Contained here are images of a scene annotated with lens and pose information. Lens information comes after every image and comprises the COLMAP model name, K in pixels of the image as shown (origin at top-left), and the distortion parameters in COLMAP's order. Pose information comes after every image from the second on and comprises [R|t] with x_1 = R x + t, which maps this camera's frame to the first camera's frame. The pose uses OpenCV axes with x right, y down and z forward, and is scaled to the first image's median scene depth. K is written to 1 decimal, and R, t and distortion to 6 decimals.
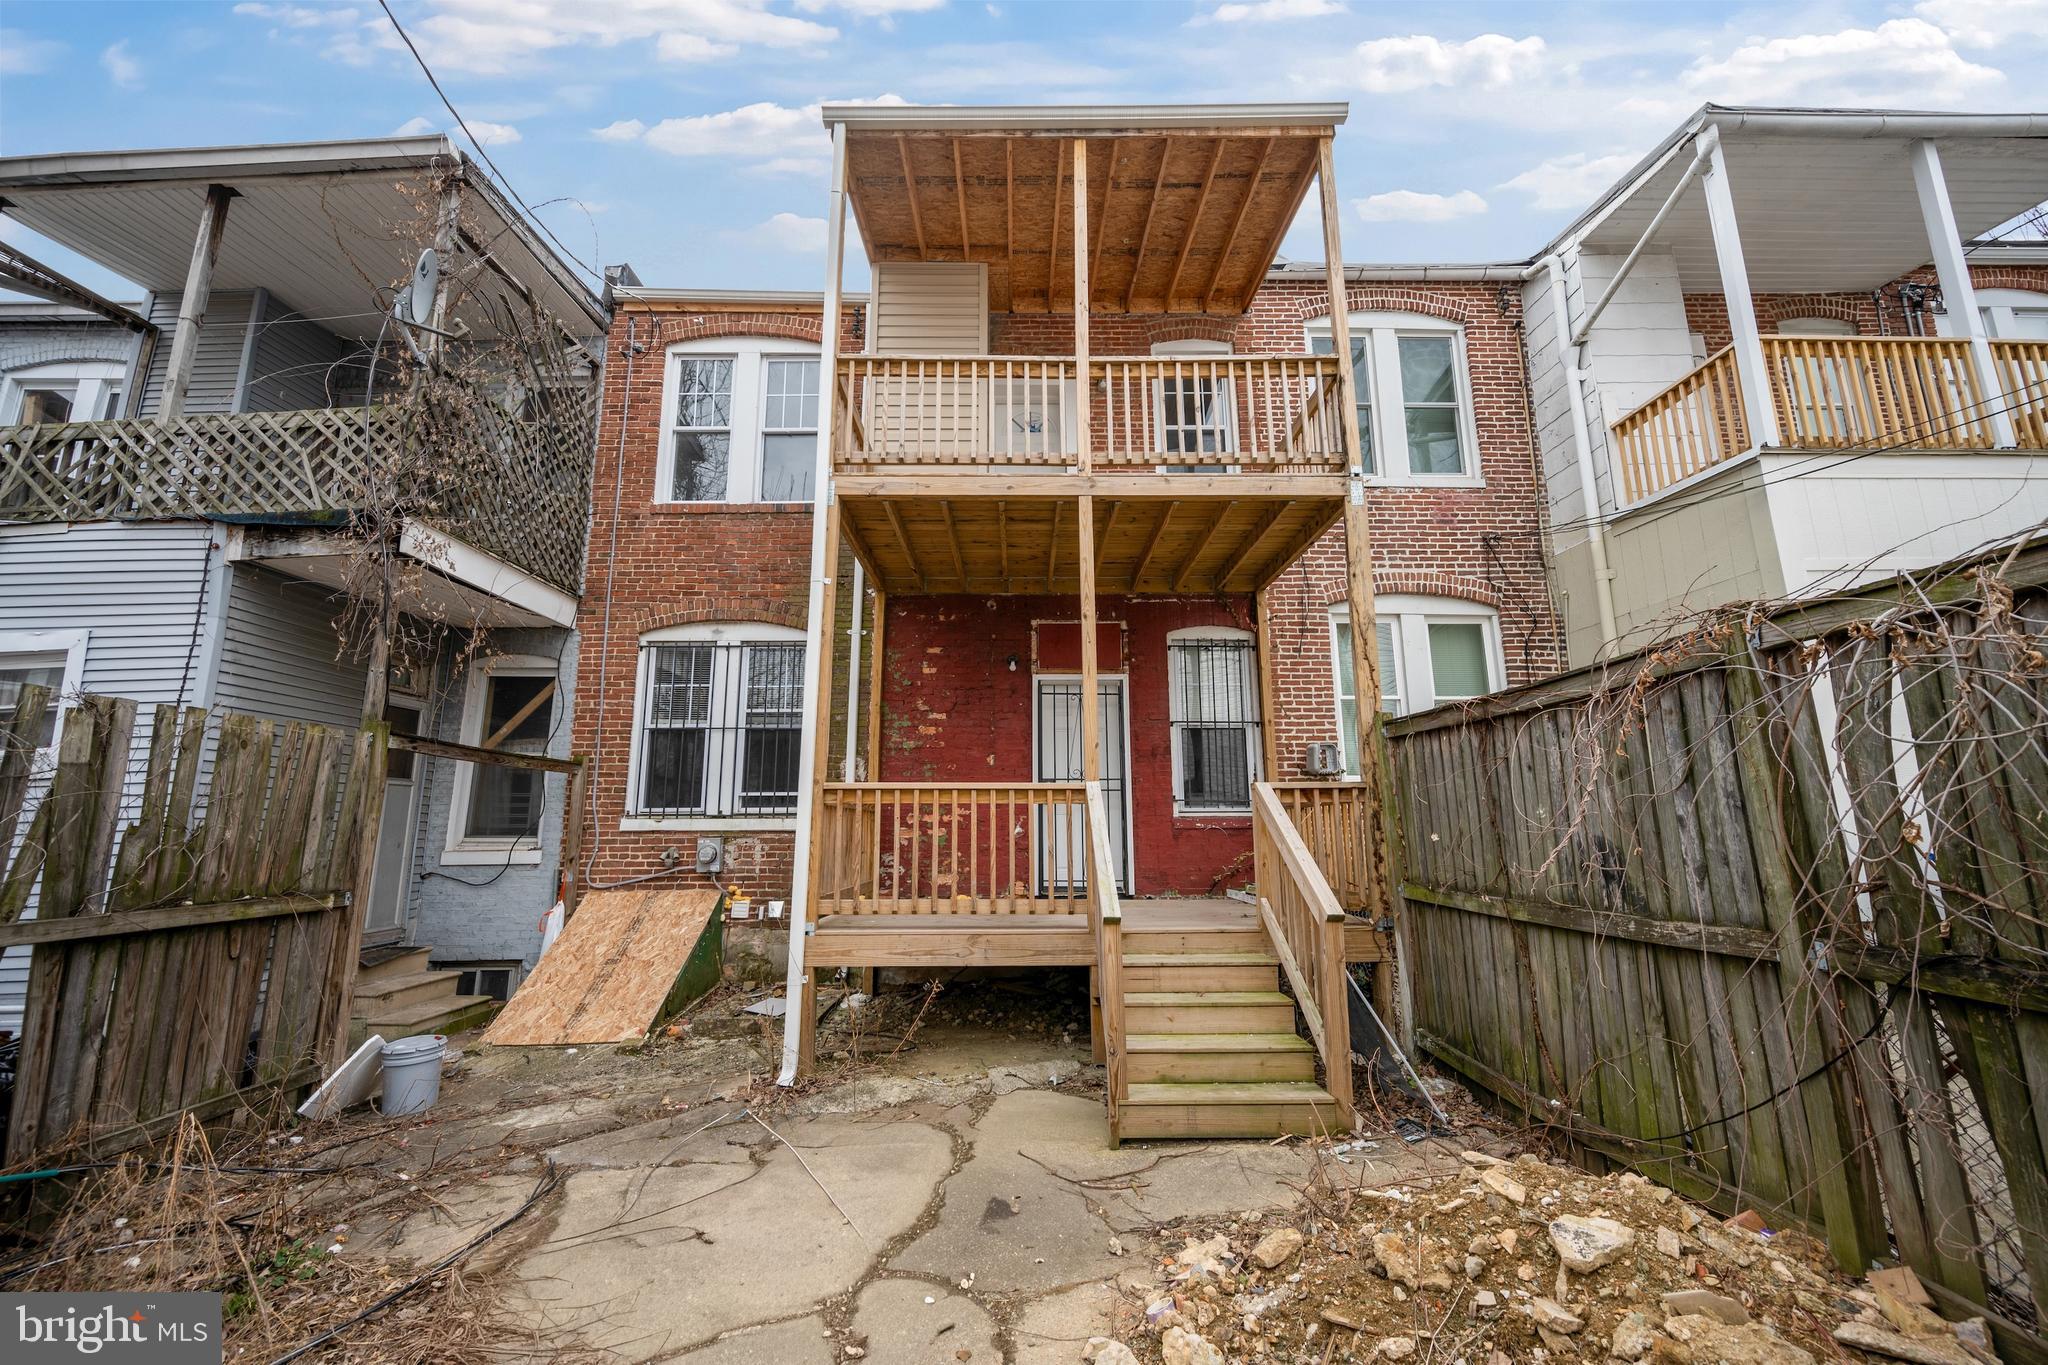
lens RADIAL K [[786.8, 0, 1028.9], [0, 786.8, 674.8], [0, 0, 1]] dist [-0.000851, -0.000033]
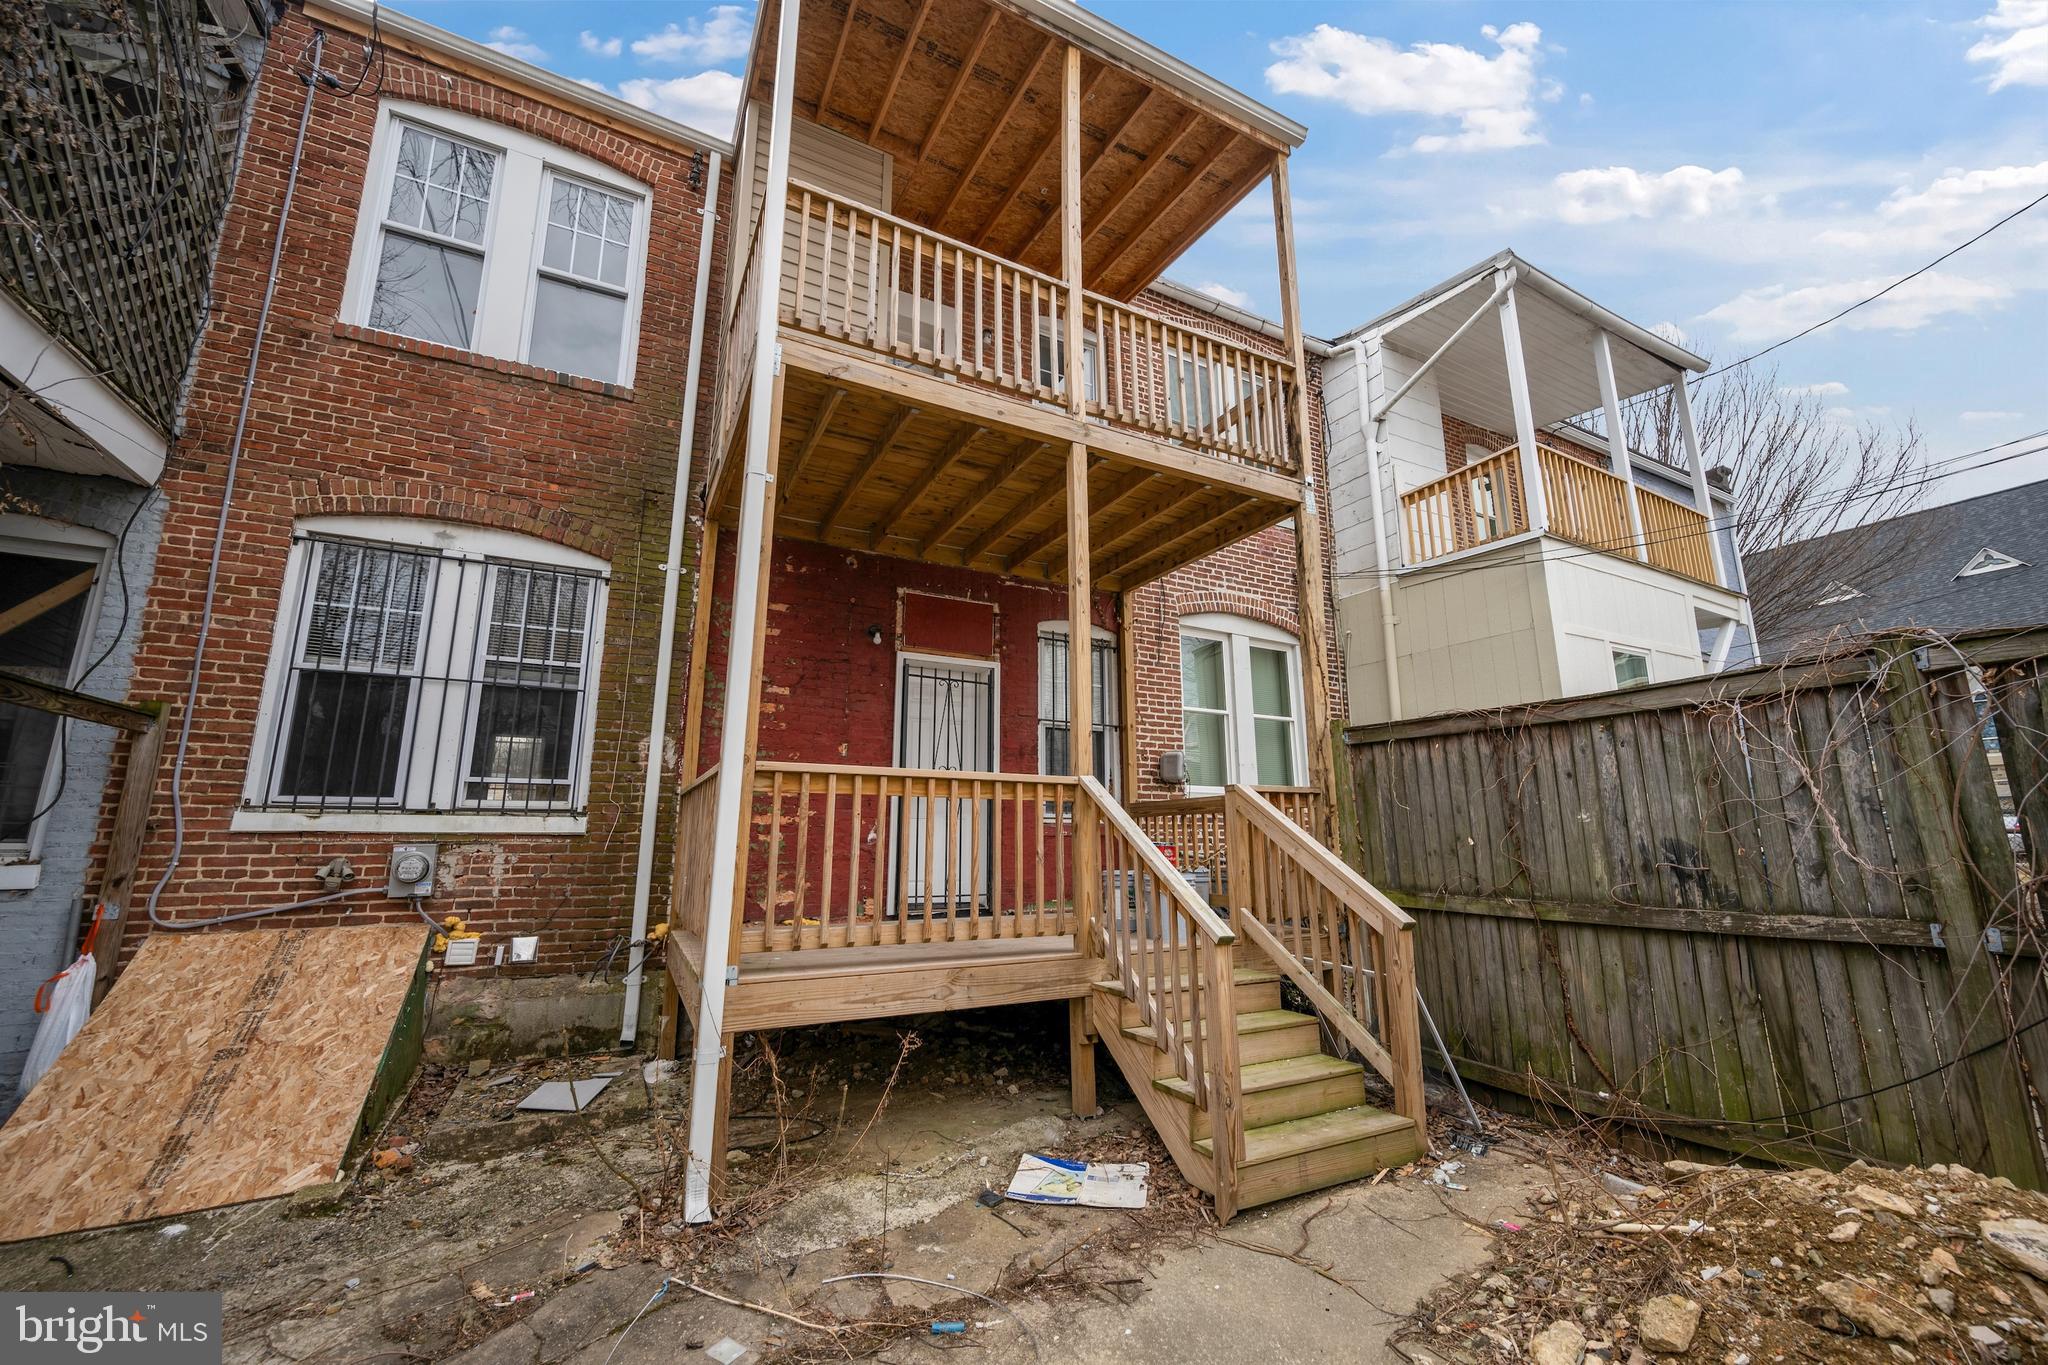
lens RADIAL K [[786.8, 0, 1018.0], [0, 786.8, 676.1], [0, 0, 1]] dist [-0.000851, -0.000033]
pose [[0.893398, 0.097818, 0.438487, -0.261225], [-0.090765, 0.995182, -0.037077, 0.048416], [-0.440001, -0.006675, 0.897972, 0.197734]]
